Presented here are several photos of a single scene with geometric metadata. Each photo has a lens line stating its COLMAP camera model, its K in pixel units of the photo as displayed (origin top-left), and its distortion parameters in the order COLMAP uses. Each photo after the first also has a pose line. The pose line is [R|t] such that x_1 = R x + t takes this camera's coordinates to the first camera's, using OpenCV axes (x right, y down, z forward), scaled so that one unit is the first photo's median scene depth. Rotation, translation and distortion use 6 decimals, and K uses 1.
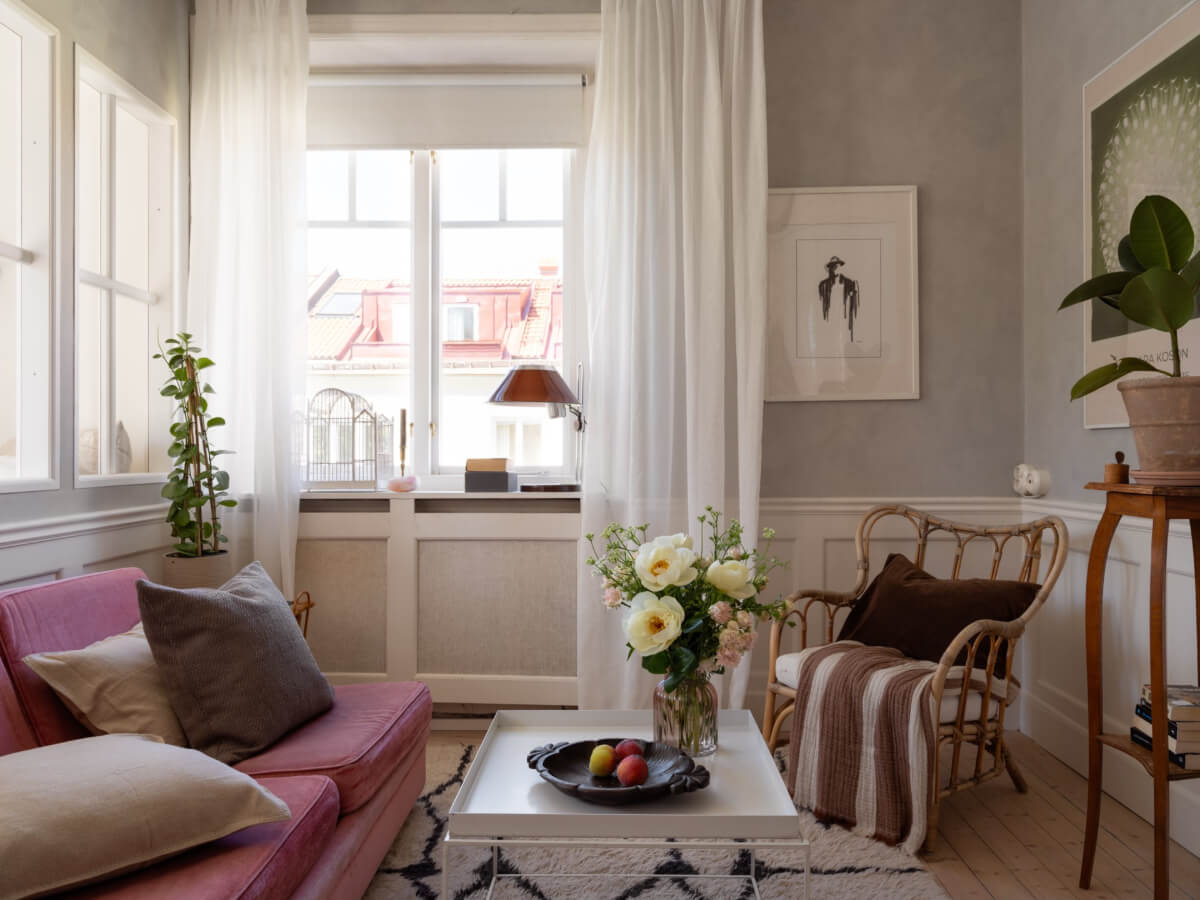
lens RADIAL K [[897.3, 0, 596.3], [0, 897.3, 456.9], [0, 0, 1]] dist [-0.001495, -0.000928]
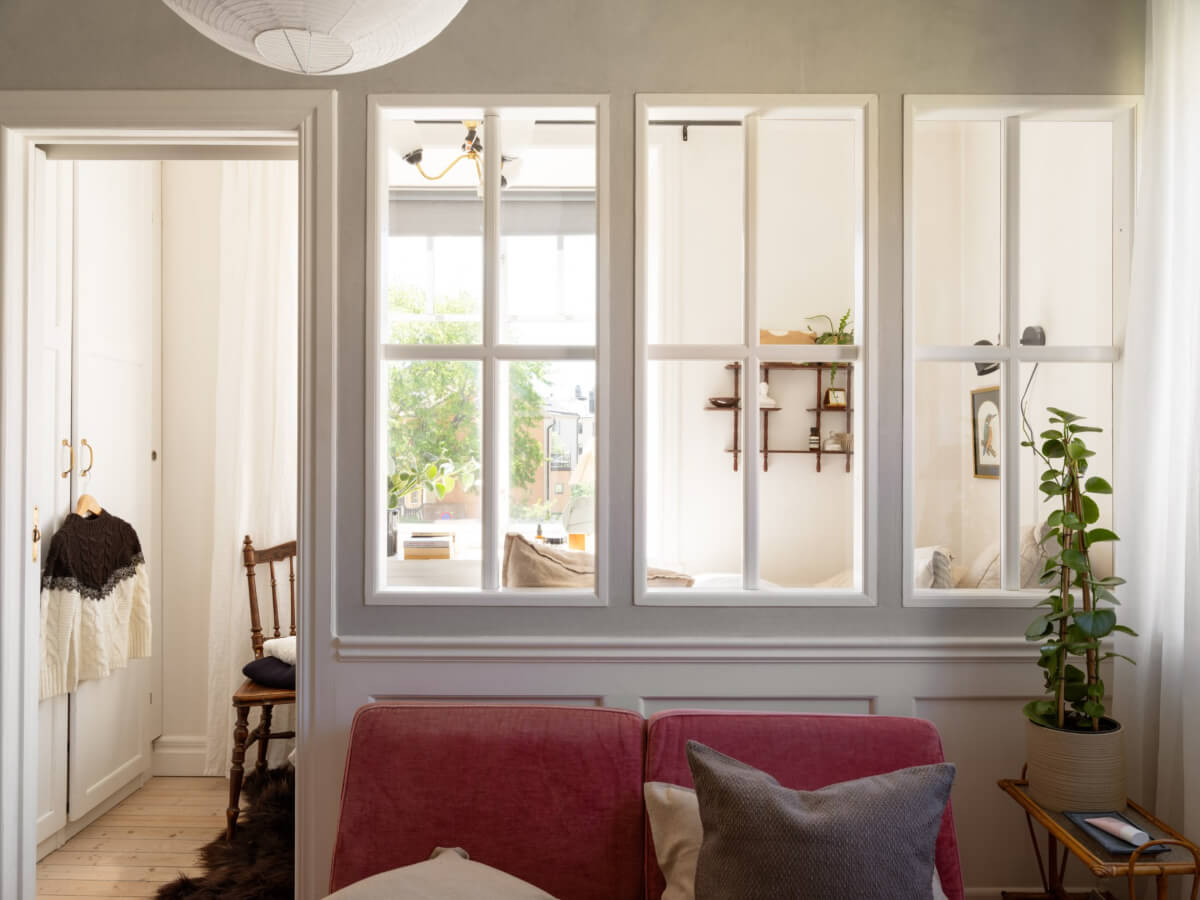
lens RADIAL K [[897.3, 0, 601.4], [0, 897.3, 453.1], [0, 0, 1]] dist [-0.001495, -0.000928]
pose [[0.014972, -0.008778, -0.999849, 0.279043], [-0.005036, 0.999948, -0.008854, -0.103040], [0.999875, 0.005168, 0.014927, 0.685043]]
